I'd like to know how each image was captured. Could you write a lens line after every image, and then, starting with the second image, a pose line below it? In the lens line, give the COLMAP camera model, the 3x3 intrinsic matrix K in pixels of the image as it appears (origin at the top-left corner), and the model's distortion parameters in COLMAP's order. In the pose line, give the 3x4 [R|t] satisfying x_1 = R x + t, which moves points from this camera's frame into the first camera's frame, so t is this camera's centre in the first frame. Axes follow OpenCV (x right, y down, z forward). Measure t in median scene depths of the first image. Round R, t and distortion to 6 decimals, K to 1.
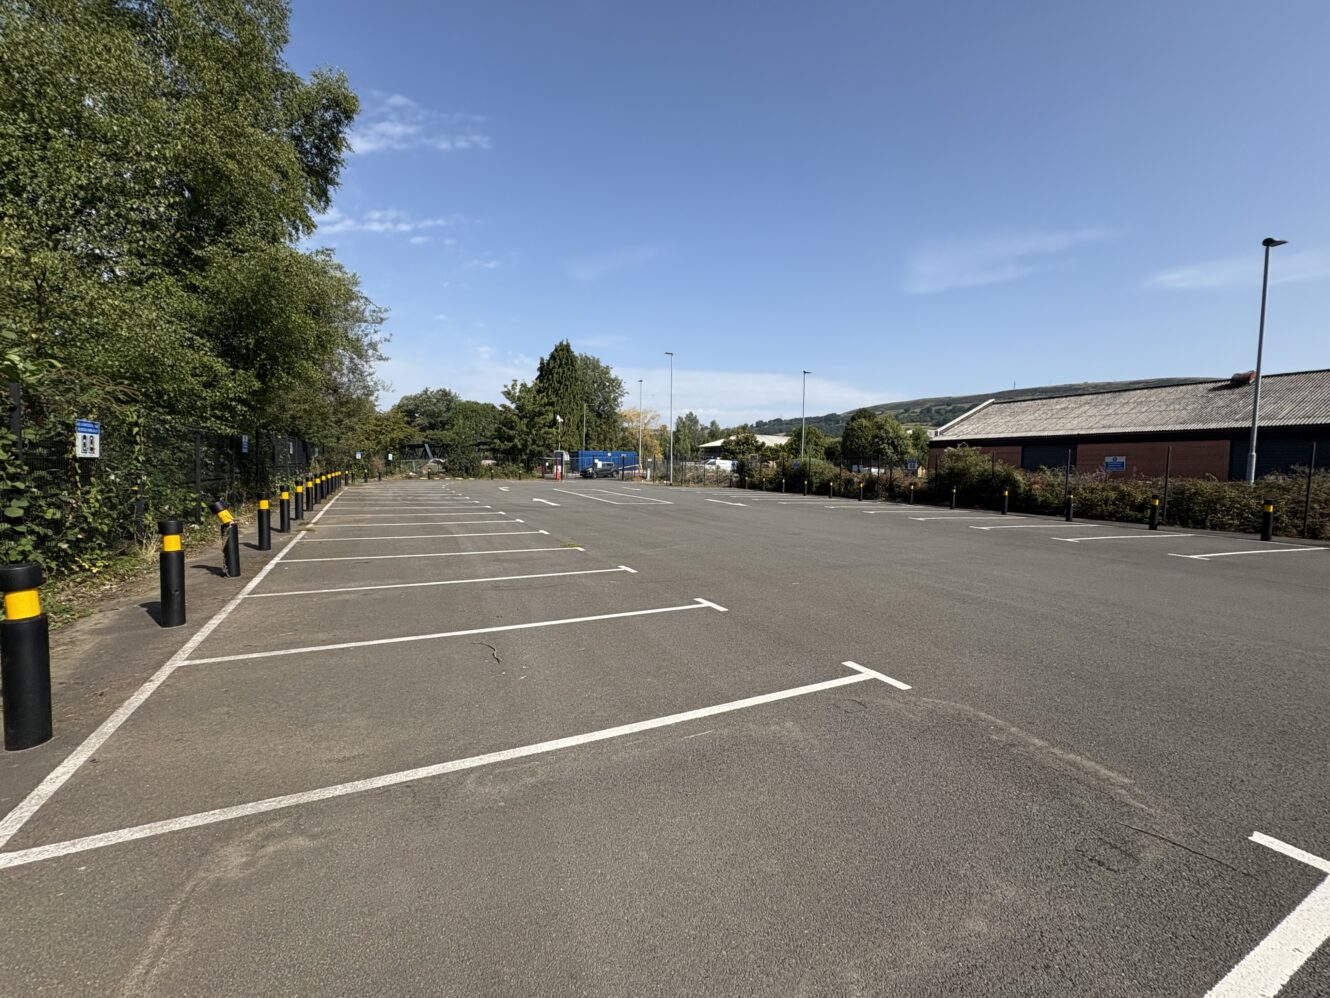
lens RADIAL K [[546.4, 0, 665.0], [0, 546.4, 499.0], [0, 0, 1]] dist [-0.014599, -0.000081]
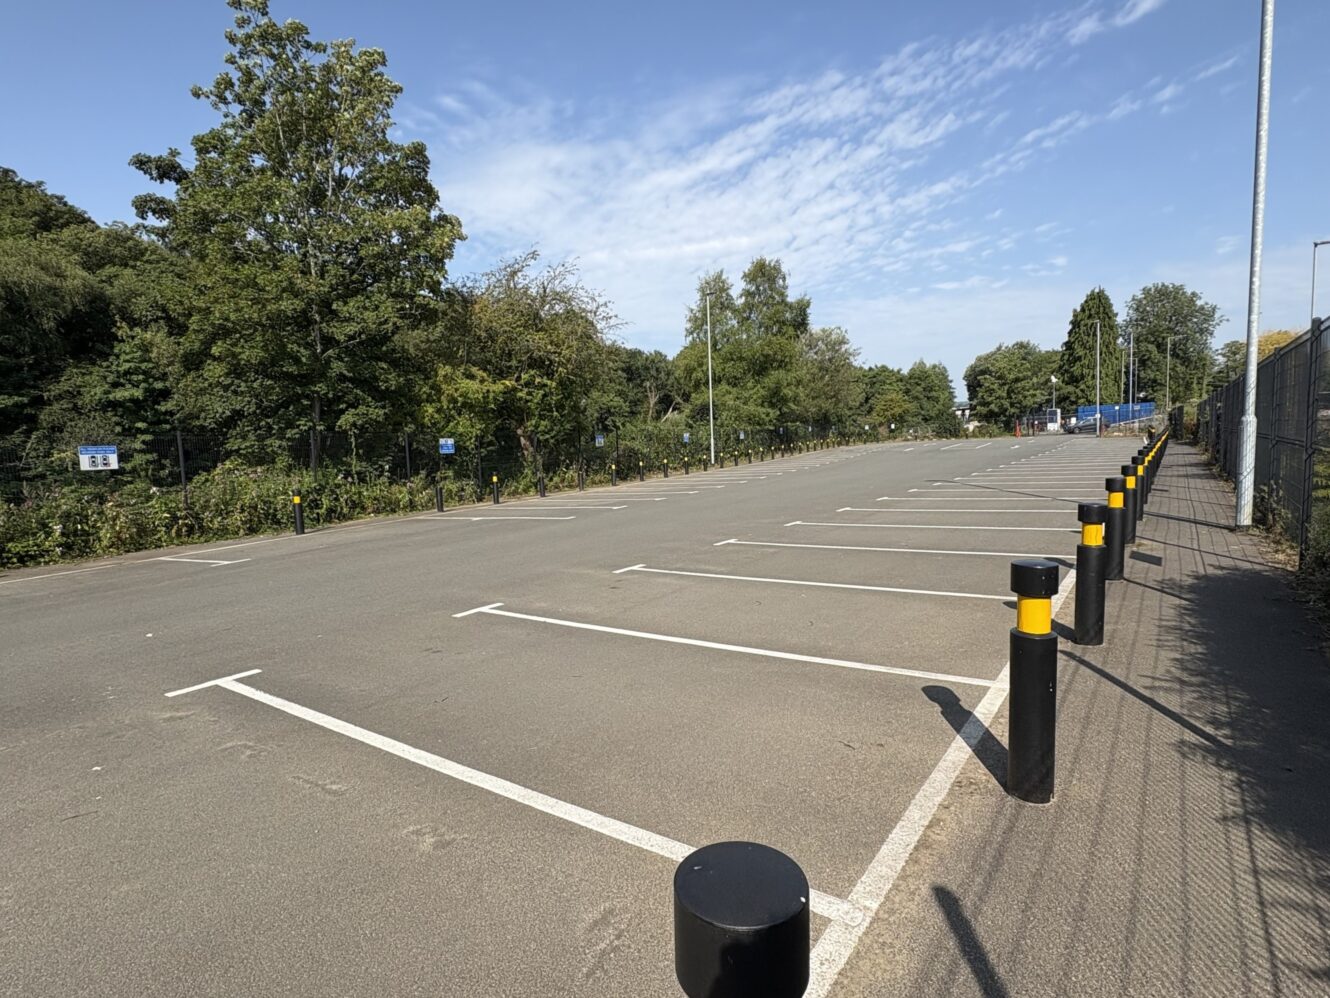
lens RADIAL K [[532.6, 0, 665.0], [0, 532.6, 499.0], [0, 0, 1]] dist [-0.013226, -0.000076]
pose [[0.563394, 0.045653, -0.824926, 0.297156], [0.010070, 0.998019, 0.062109, 0.019320], [0.826127, -0.043299, 0.561818, -0.270585]]
